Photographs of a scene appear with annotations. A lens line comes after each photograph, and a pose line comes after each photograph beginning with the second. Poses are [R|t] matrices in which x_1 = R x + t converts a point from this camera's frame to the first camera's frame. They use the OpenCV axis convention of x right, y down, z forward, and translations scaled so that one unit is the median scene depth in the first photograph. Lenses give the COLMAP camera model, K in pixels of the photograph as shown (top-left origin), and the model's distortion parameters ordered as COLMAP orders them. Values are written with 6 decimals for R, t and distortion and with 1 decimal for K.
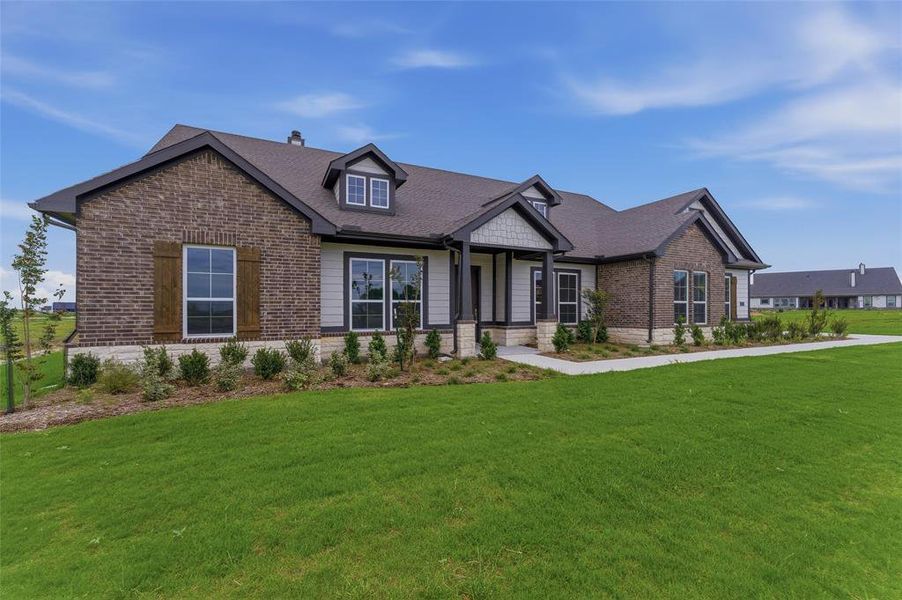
lens RADIAL K [[368.8, 0, 451.0], [0, 368.8, 300.0], [0, 0, 1]] dist [-0.002205, -0.000112]
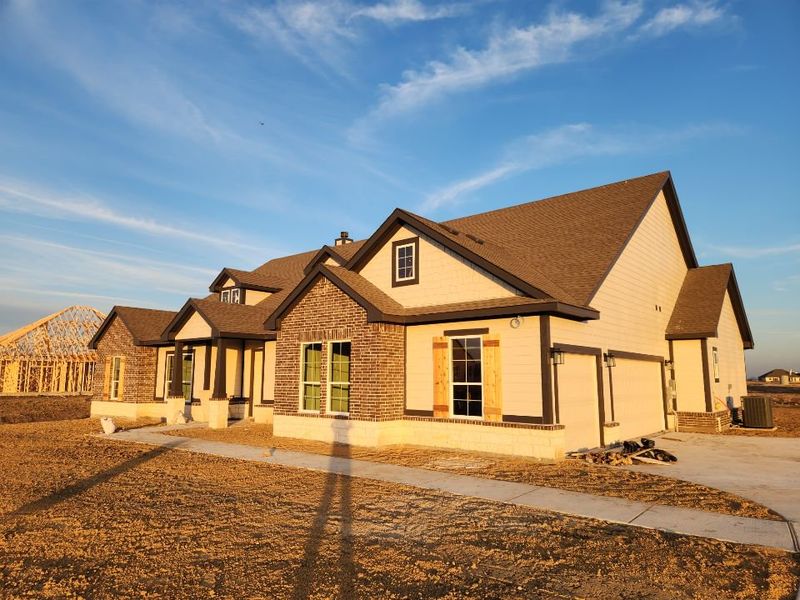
lens RADIAL K [[520.3, 0, 400.0], [0, 520.3, 300.0], [0, 0, 1]] dist [0.002089, 0.000302]
pose [[0.391776, -0.153510, -0.907164, 1.119055], [0.003310, 0.986211, -0.165457, 0.015237], [0.920055, 0.061820, 0.386882, 0.536114]]
